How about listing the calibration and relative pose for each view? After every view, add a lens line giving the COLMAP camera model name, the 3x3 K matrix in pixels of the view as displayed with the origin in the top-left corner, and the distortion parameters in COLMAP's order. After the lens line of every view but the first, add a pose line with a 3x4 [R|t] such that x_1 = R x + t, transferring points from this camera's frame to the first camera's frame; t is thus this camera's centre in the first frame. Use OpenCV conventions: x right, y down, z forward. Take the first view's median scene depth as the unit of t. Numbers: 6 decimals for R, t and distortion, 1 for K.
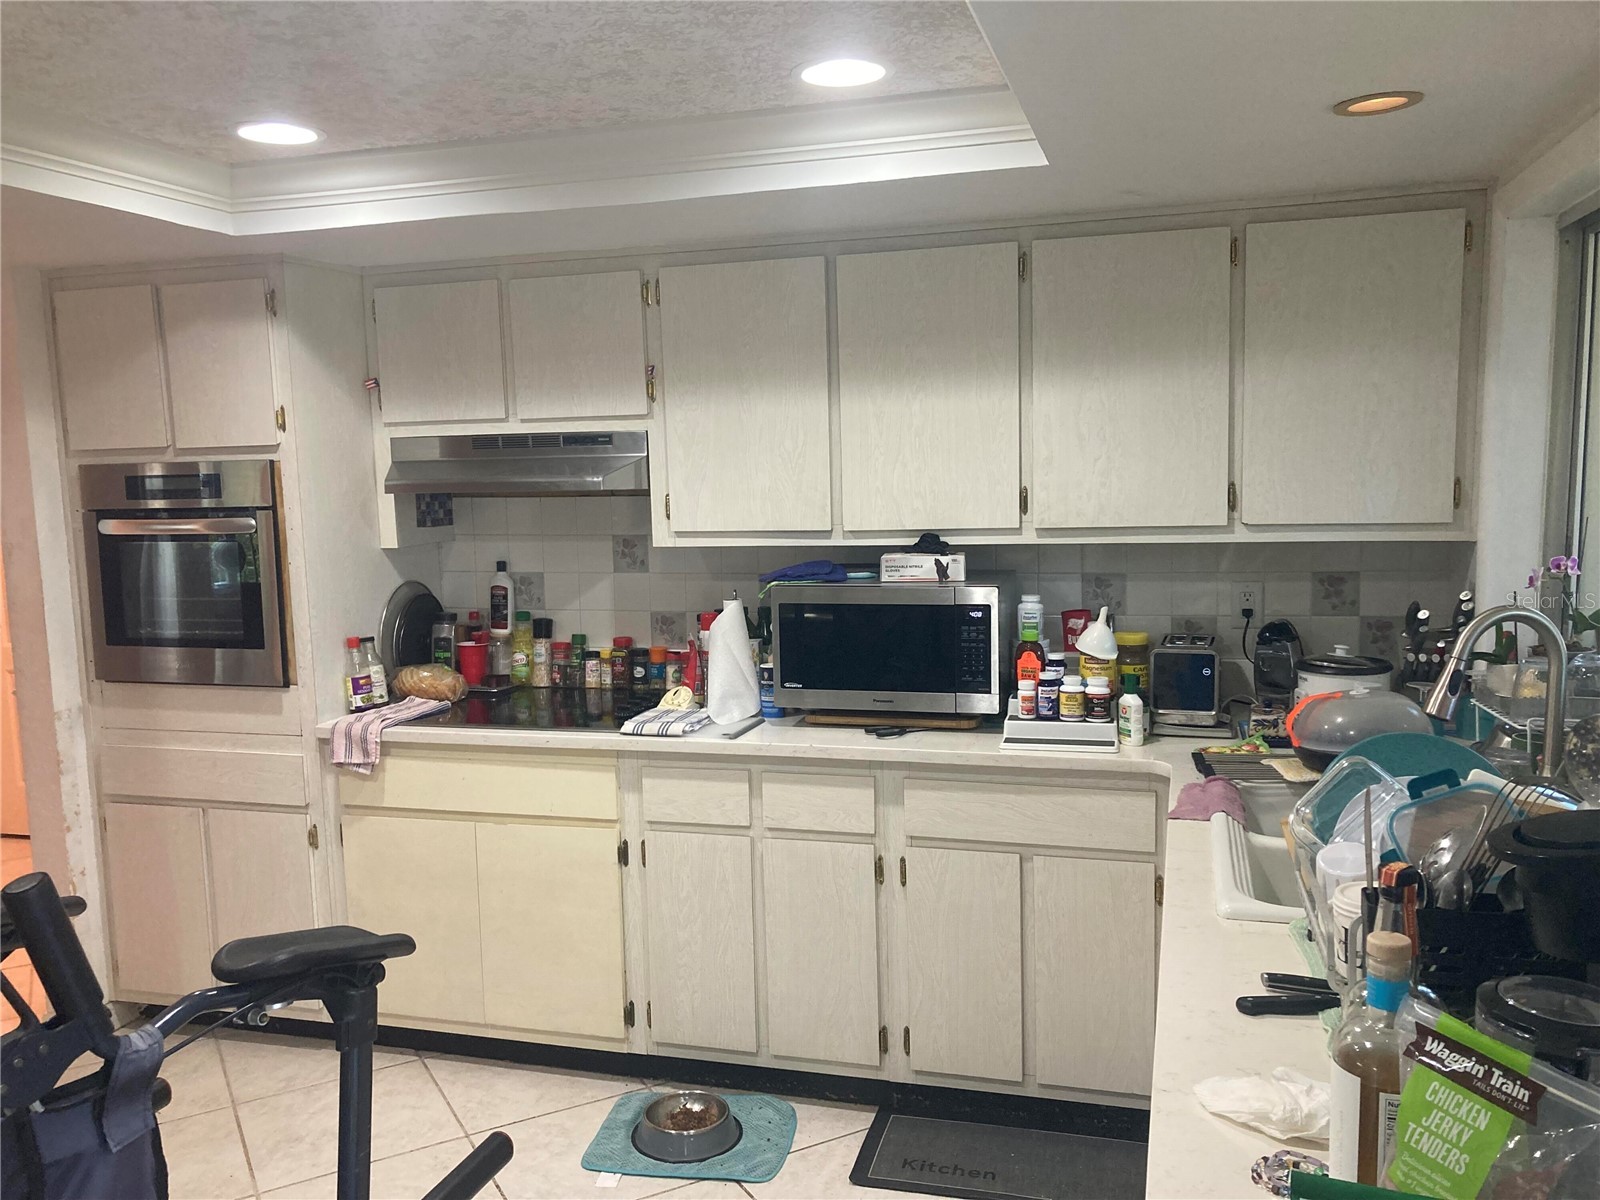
lens RADIAL K [[1308.7, 0, 787.0], [0, 1308.7, 598.1], [0, 0, 1]] dist [0.027918, -0.038052]
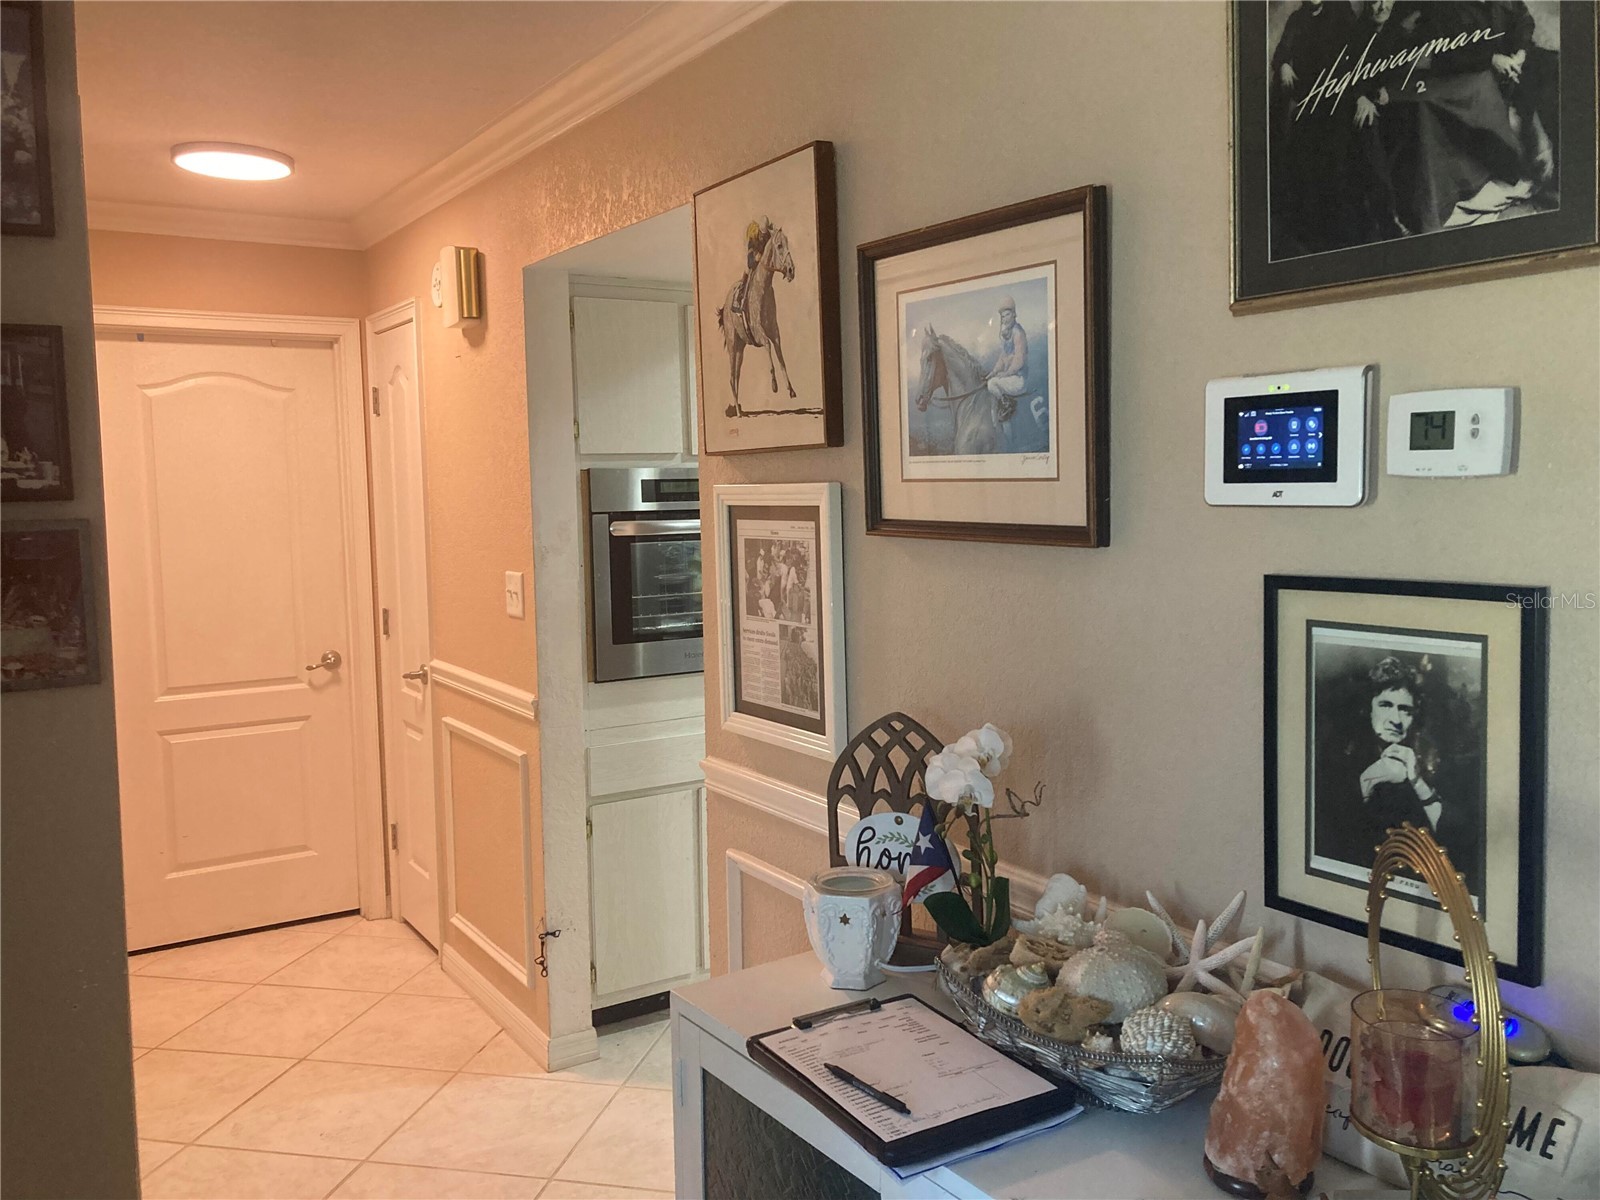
lens RADIAL K [[1309.7, 0, 800.0], [0, 1309.7, 600.0], [0, 0, 1]] dist [0.031867, -0.049820]
pose [[0.653336, -0.055225, 0.755051, -1.206247], [0.086950, 0.996210, -0.002373, 0.017204], [-0.752058, 0.067202, 0.655662, 0.219712]]
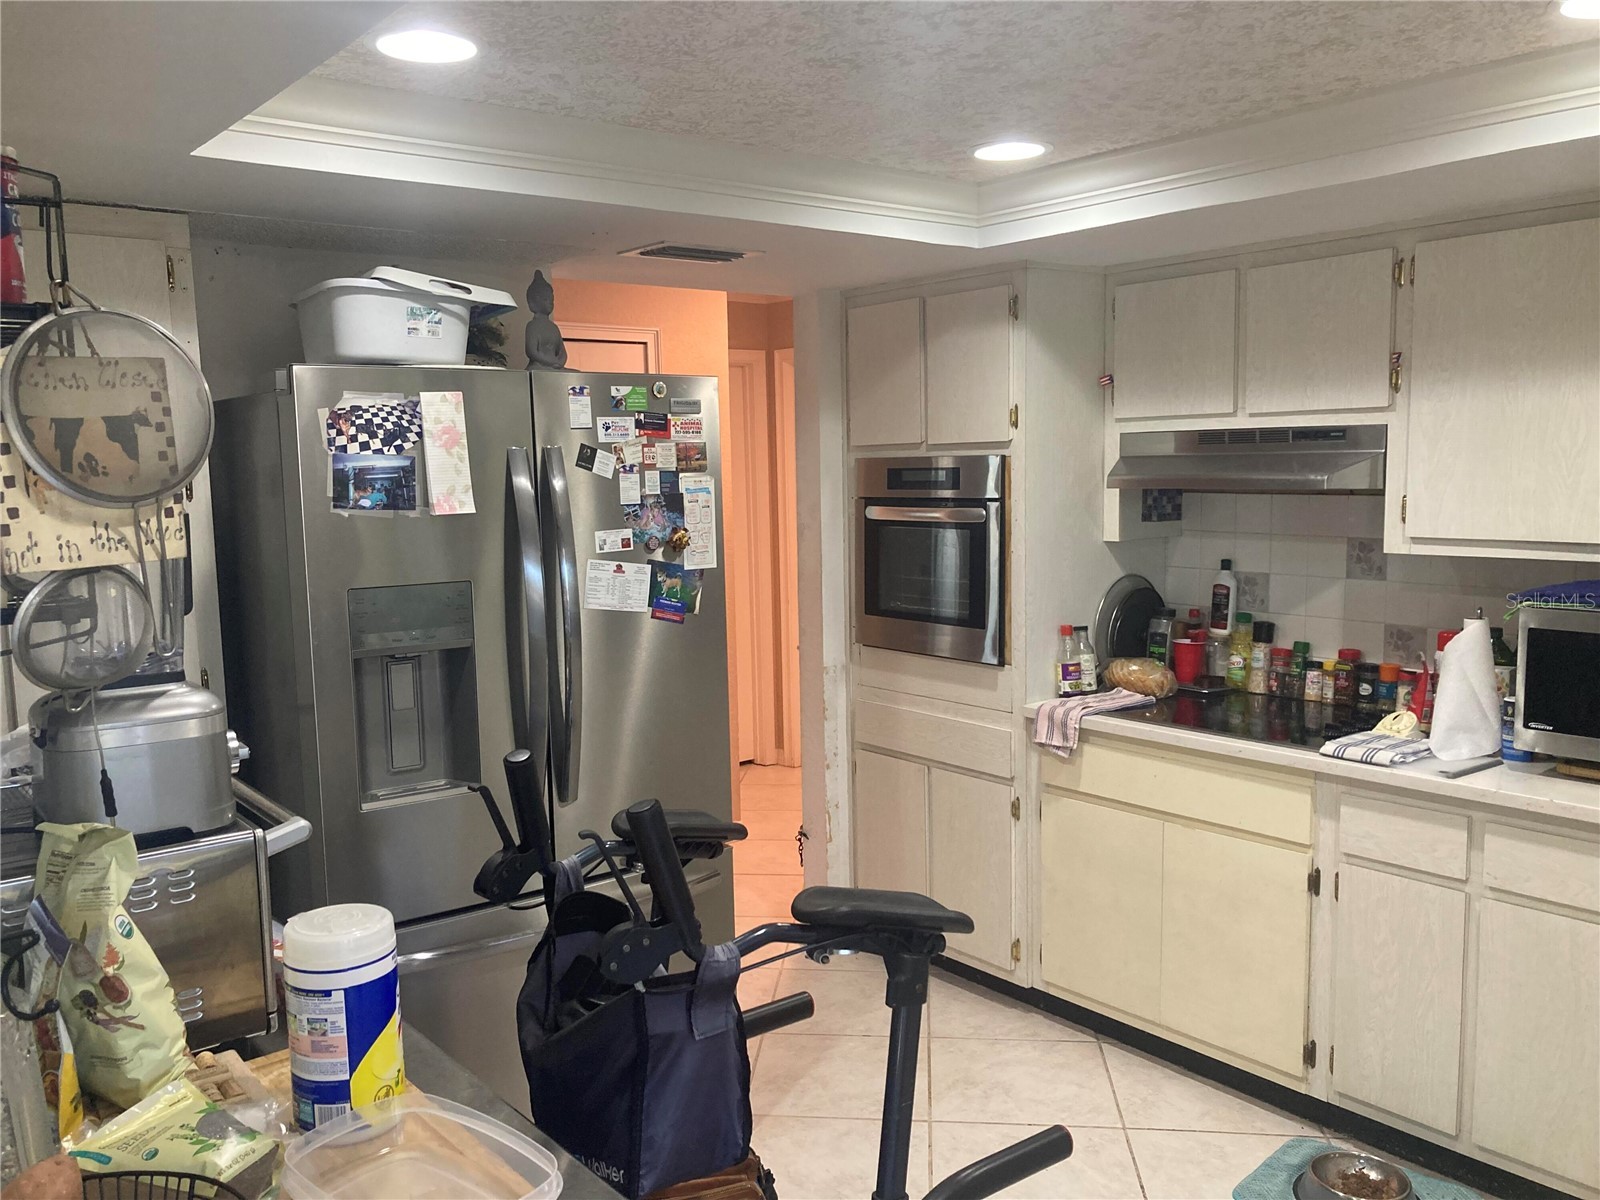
lens RADIAL K [[1309.7, 0, 800.0], [0, 1309.7, 600.0], [0, 0, 1]] dist [0.031867, -0.049820]
pose [[0.816757, 0.074292, -0.572178, 0.093611], [-0.066250, 0.997192, 0.034909, -0.012741], [0.573165, 0.009395, 0.819386, 0.024752]]
